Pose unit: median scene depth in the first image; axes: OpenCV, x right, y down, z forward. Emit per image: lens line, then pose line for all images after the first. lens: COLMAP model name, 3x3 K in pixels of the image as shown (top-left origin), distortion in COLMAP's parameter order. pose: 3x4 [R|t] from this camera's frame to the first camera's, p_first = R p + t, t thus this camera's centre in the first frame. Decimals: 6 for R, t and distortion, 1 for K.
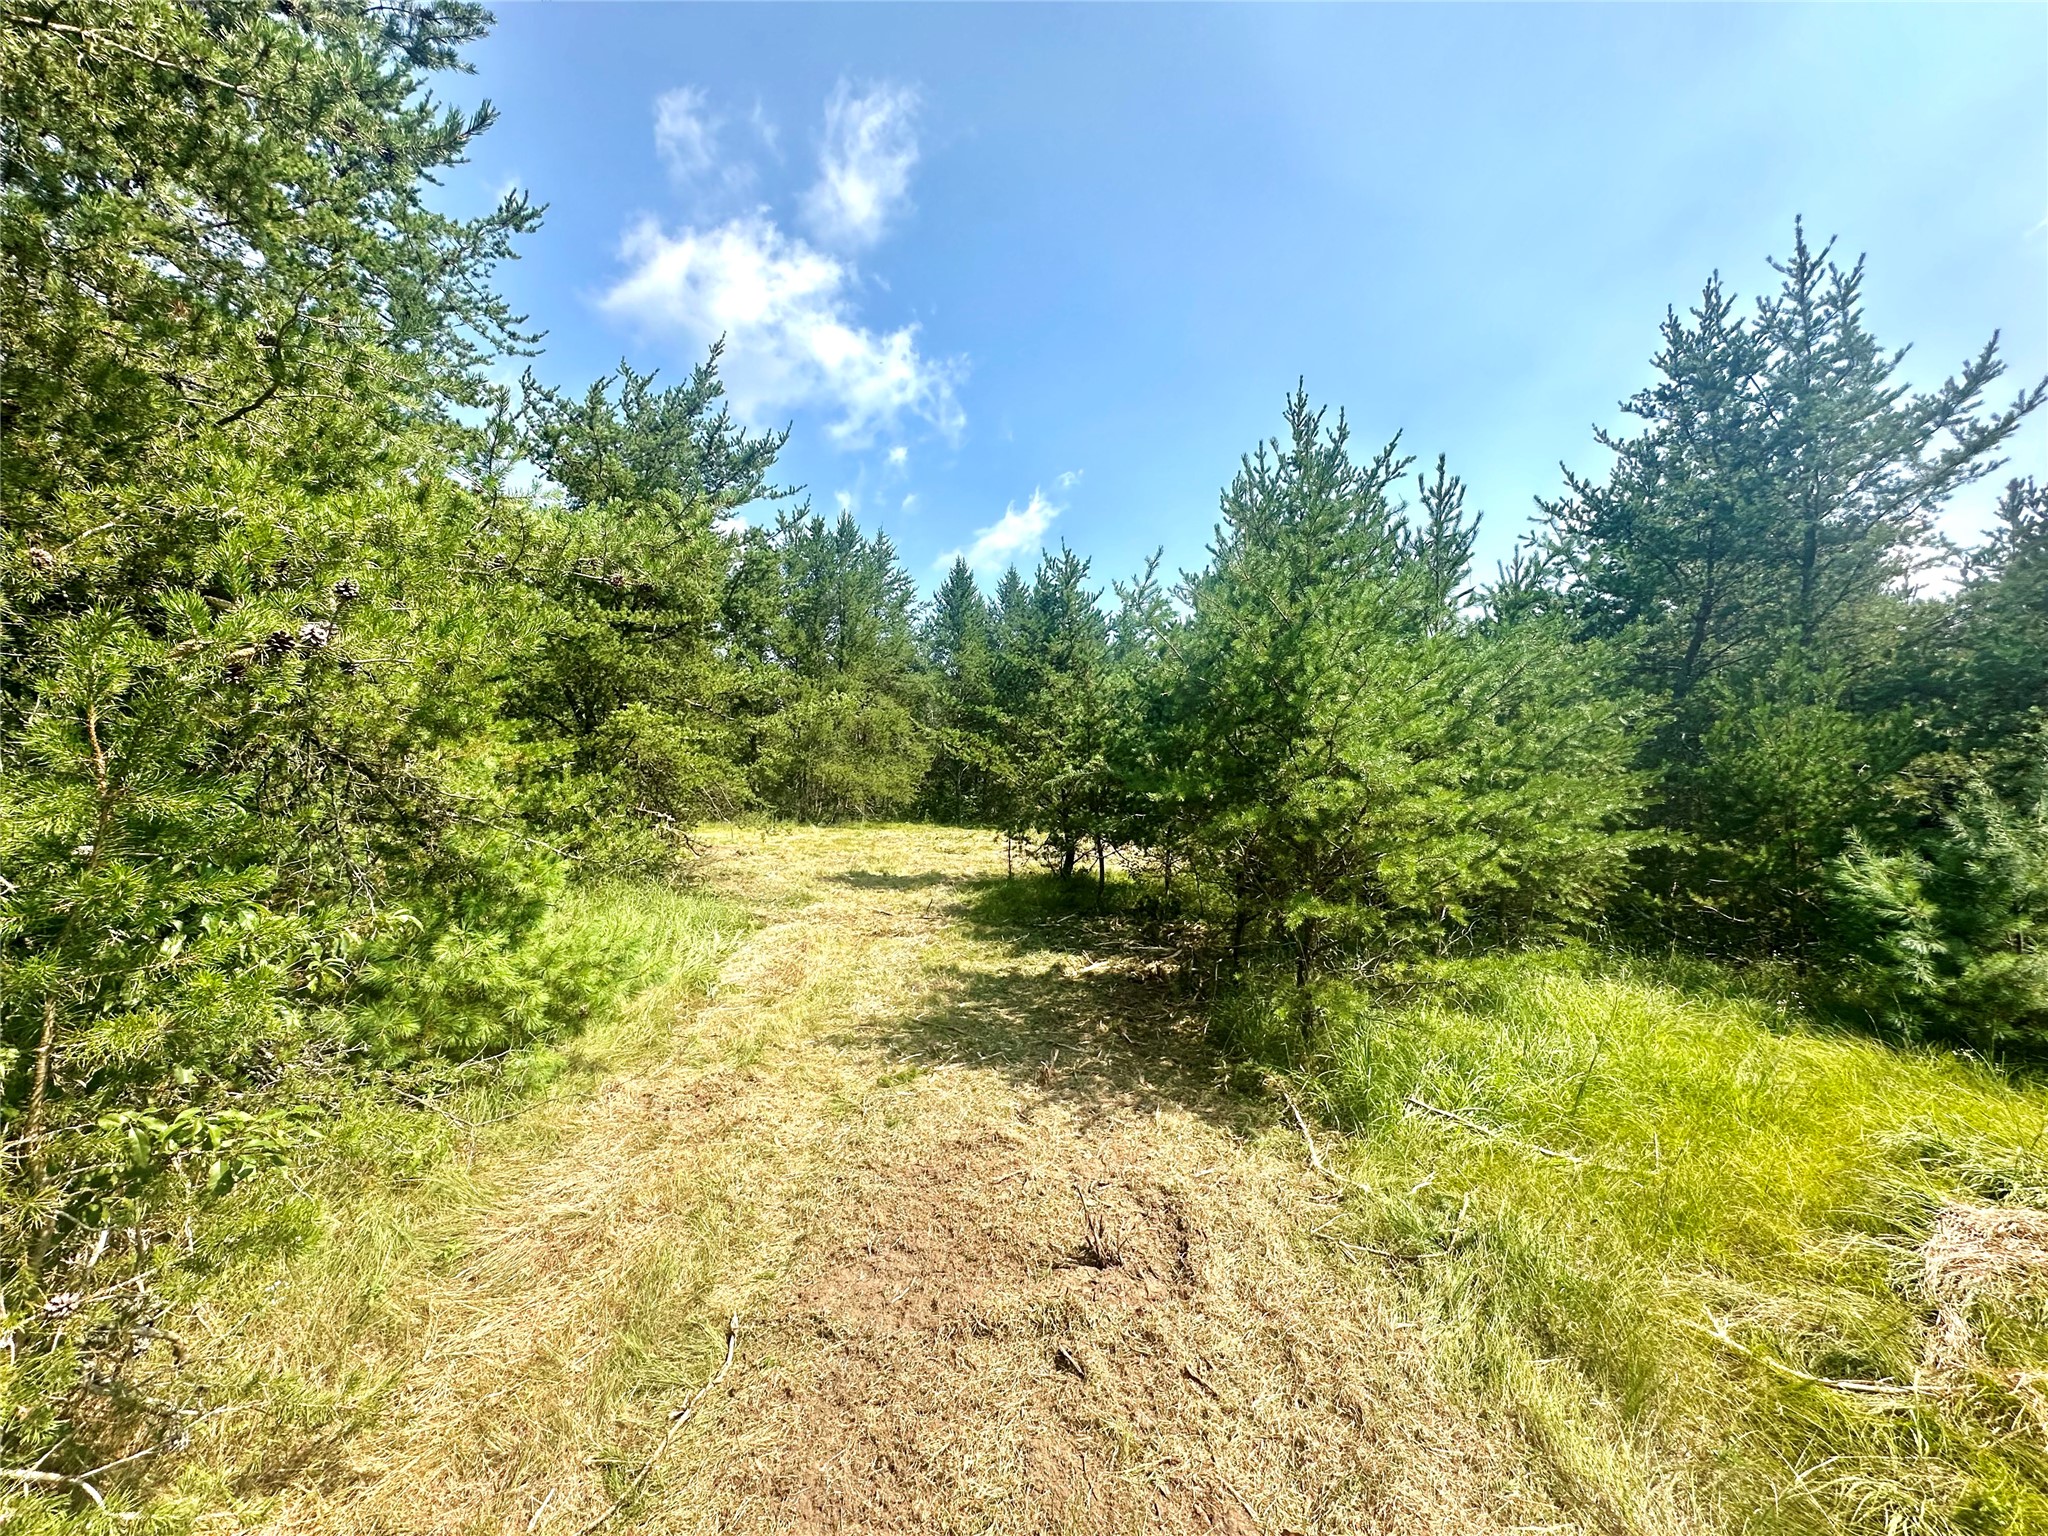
lens RADIAL K [[829.6, 0, 1024.0], [0, 829.6, 768.0], [0, 0, 1]] dist [0.002361, 0.001229]
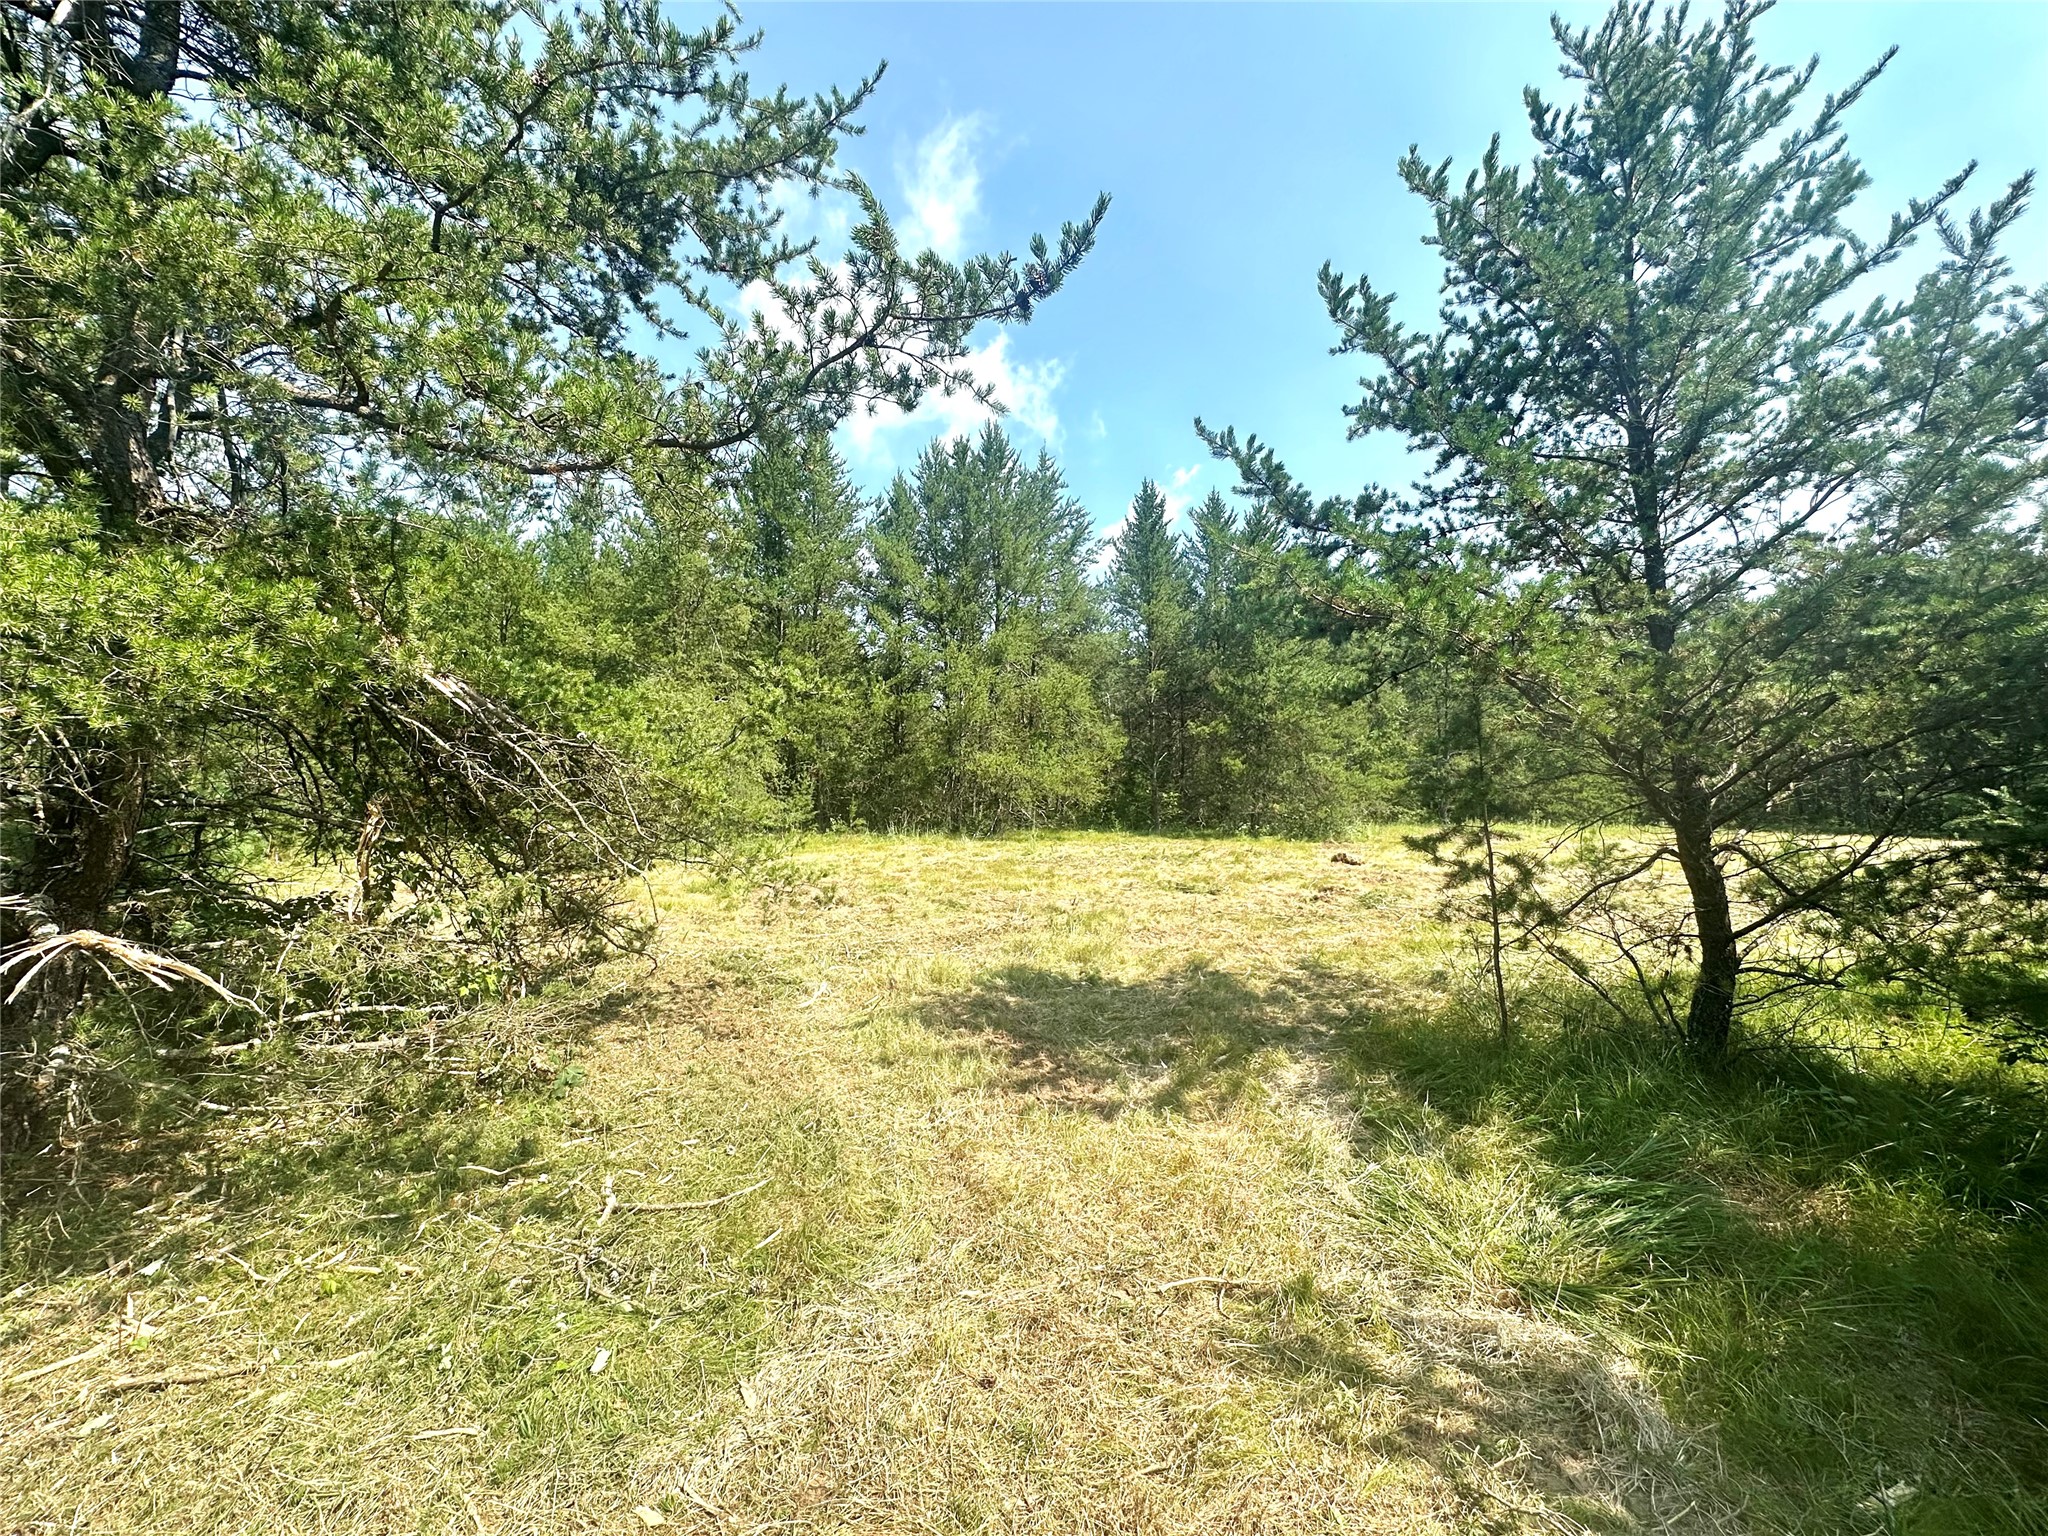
lens RADIAL K [[829.6, 0, 1024.0], [0, 829.6, 768.0], [0, 0, 1]] dist [0.002361, 0.001229]
pose [[0.979691, -0.030521, -0.198179, -0.048979], [0.030748, 0.999525, -0.001934, 0.009005], [0.198144, -0.004199, 0.980164, 0.250780]]
